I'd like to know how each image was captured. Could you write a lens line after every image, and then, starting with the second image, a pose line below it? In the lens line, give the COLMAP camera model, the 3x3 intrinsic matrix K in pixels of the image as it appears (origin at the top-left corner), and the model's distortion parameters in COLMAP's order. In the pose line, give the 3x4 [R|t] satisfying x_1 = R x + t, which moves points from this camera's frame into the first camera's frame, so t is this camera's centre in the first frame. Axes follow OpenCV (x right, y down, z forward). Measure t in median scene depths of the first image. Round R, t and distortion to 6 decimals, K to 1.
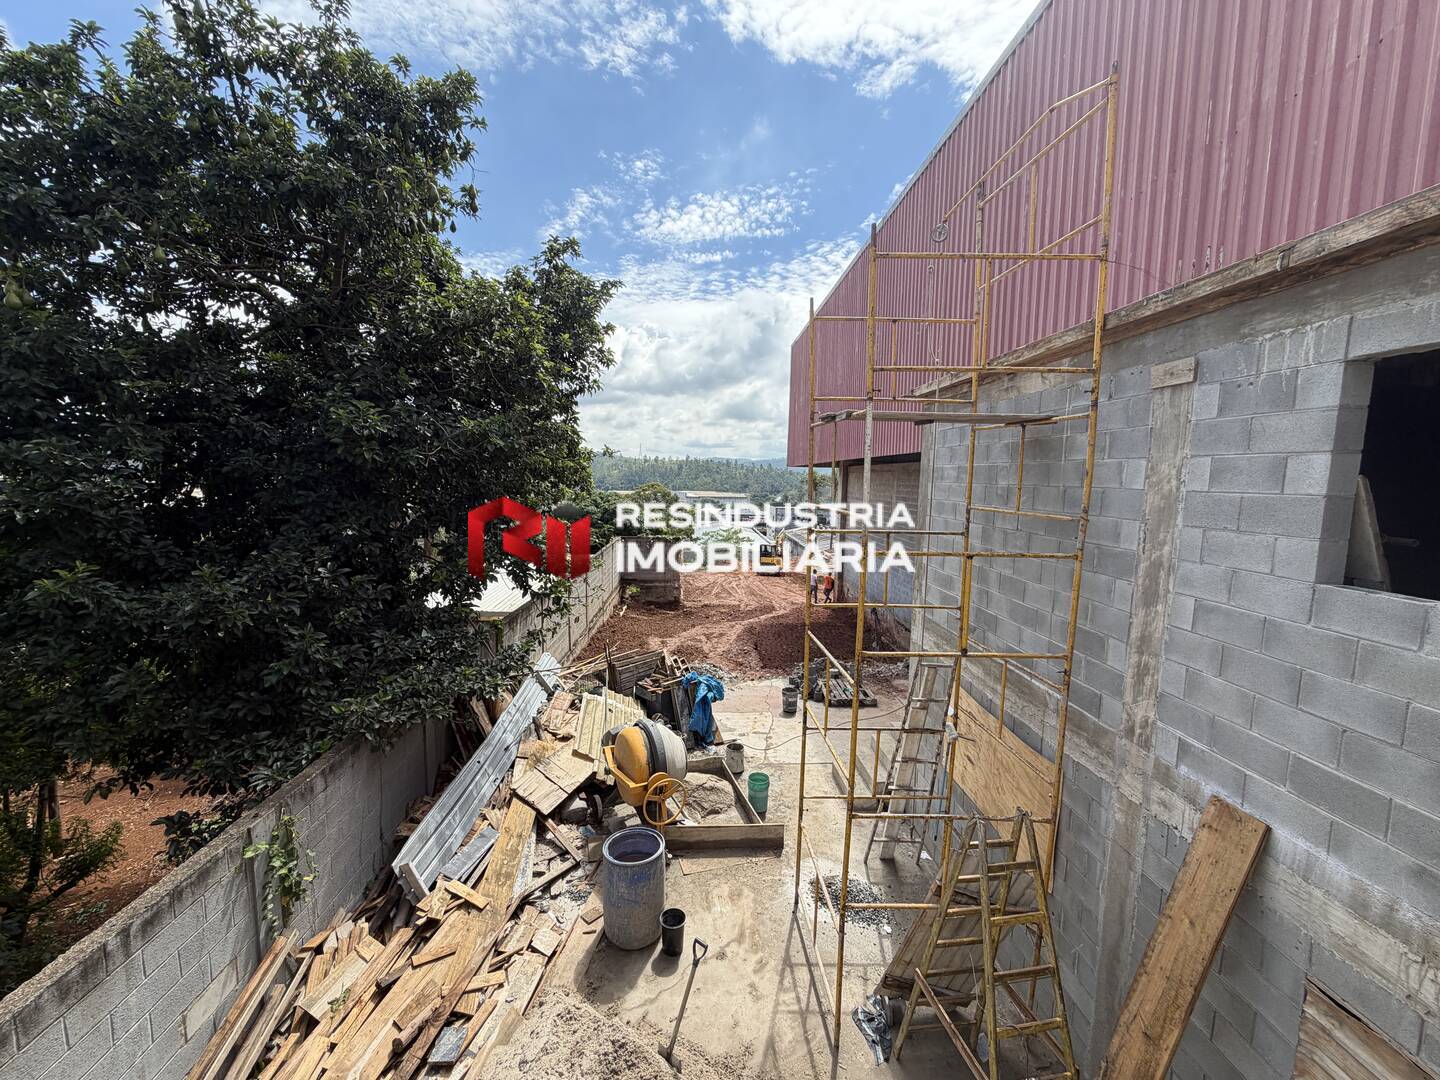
lens RADIAL K [[582.5, 0, 715.9], [0, 582.5, 531.3], [0, 0, 1]] dist [0.001292, -0.000021]
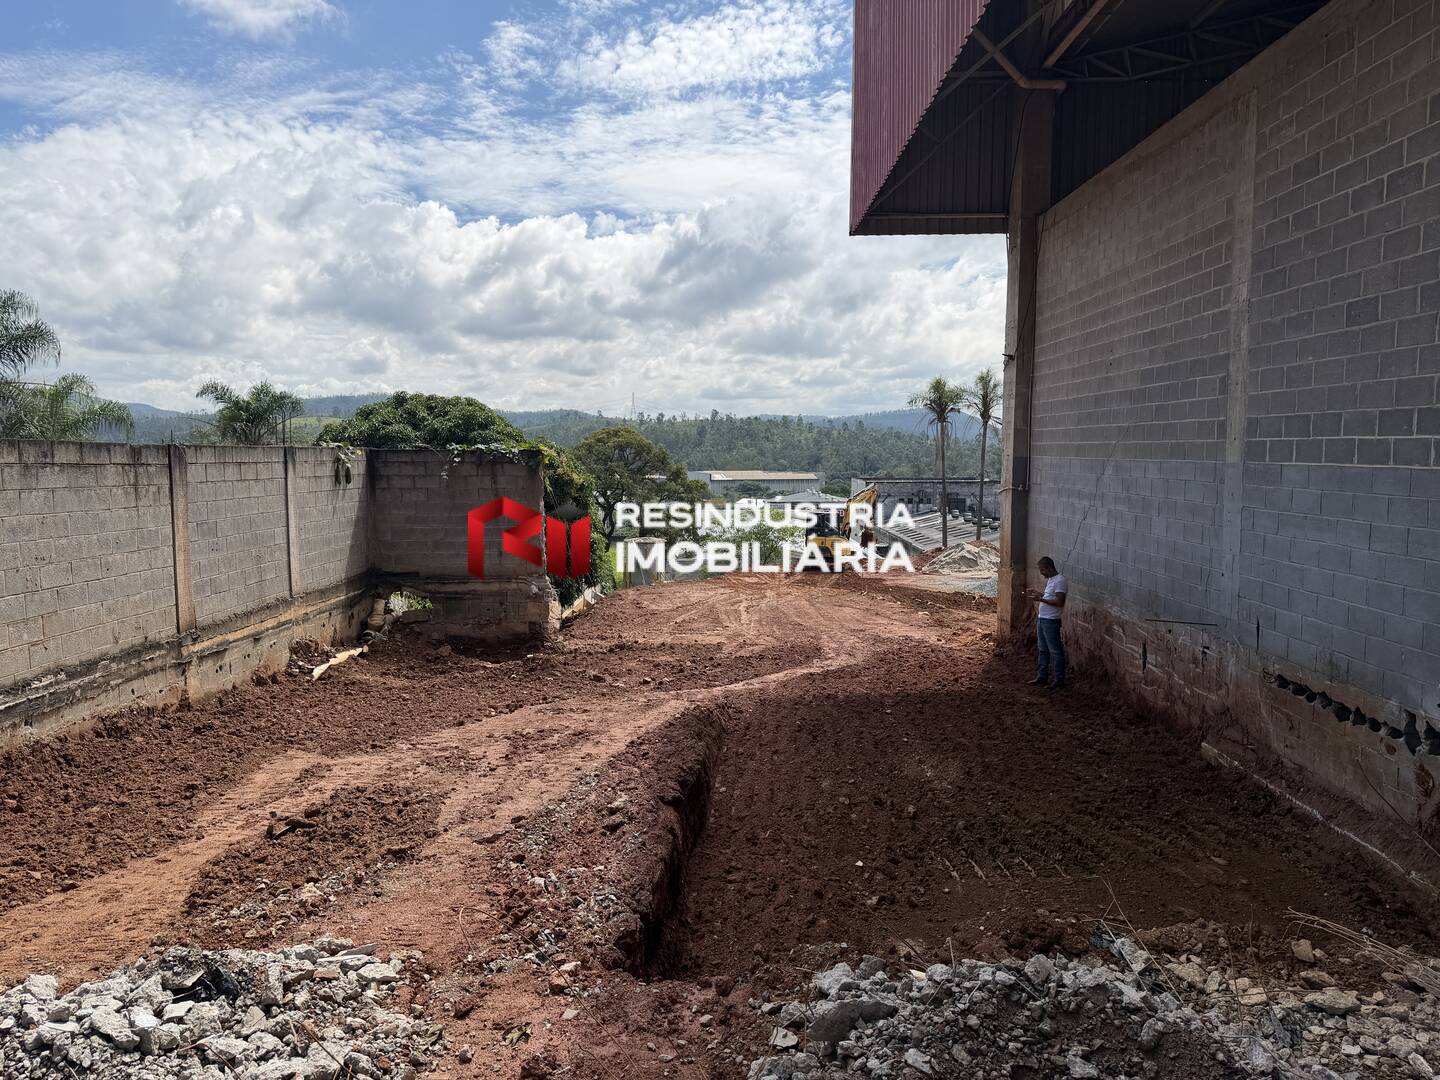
lens RADIAL K [[1022.5, 0, 714.3], [0, 1022.5, 514.5], [0, 0, 1]] dist [0.101758, -0.146235]
pose [[0.998523, -0.017973, -0.051266, 0.072942], [0.016480, 0.999432, -0.029409, 0.071529], [0.051765, 0.028521, 0.998252, 0.417779]]
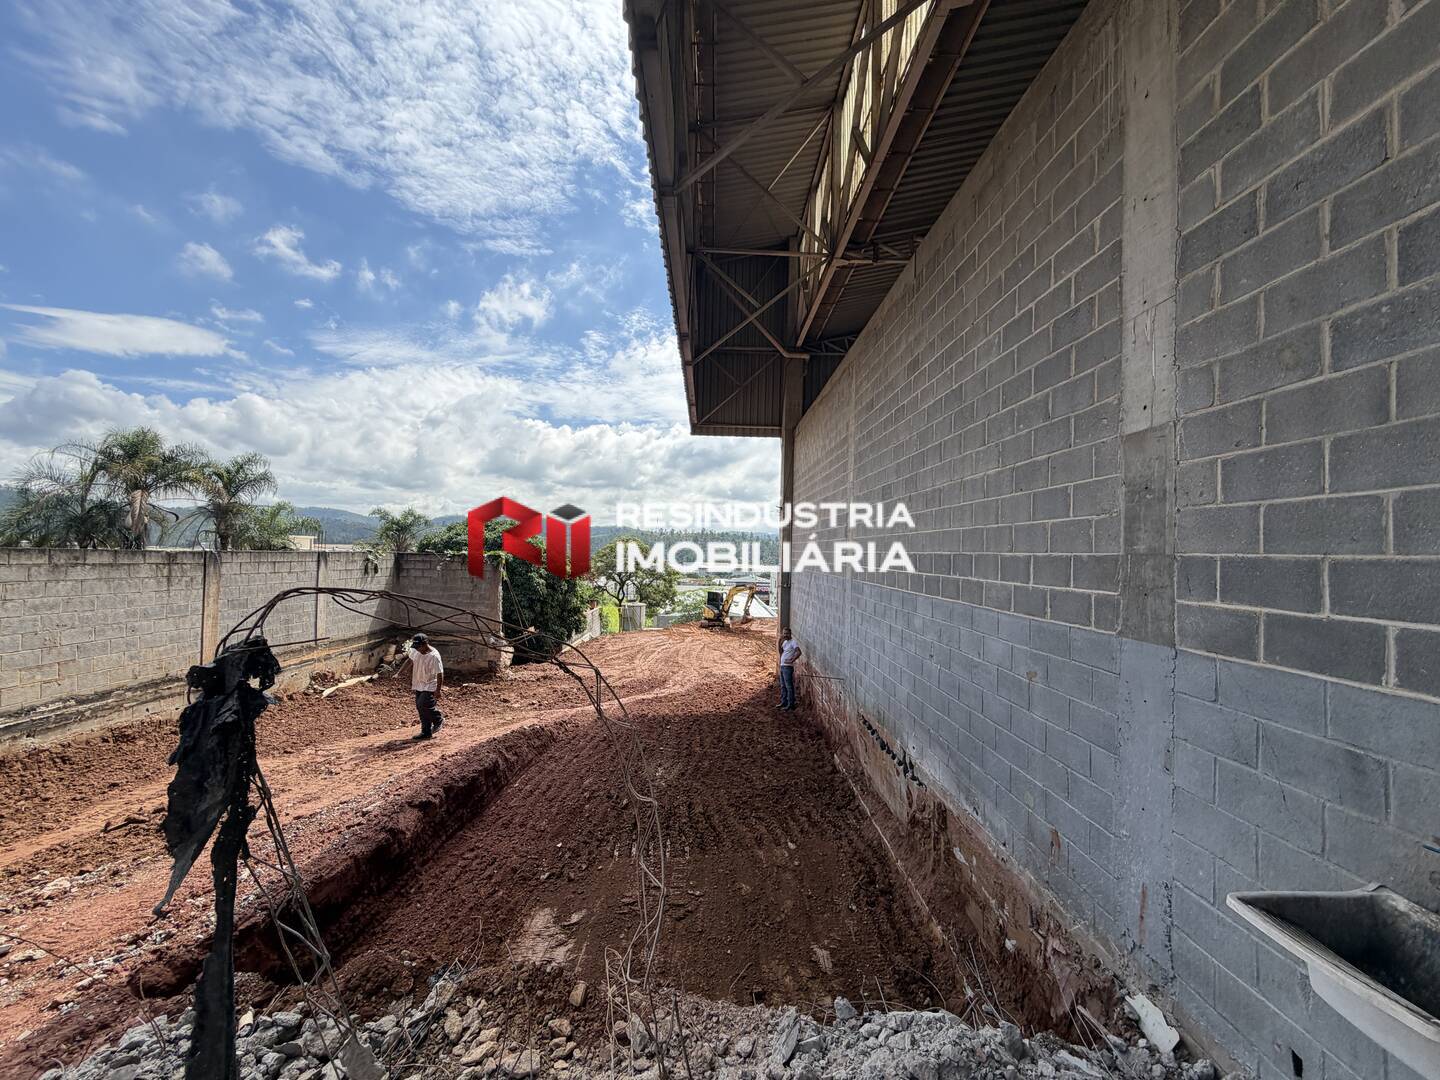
lens RADIAL K [[582.5, 0, 715.9], [0, 582.5, 531.3], [0, 0, 1]] dist [0.001292, -0.000021]
pose [[0.999673, 0.003062, -0.025381, 0.169416], [-0.006236, 0.992015, -0.125963, 0.060643], [0.024793, 0.126081, 0.991710, 0.453811]]
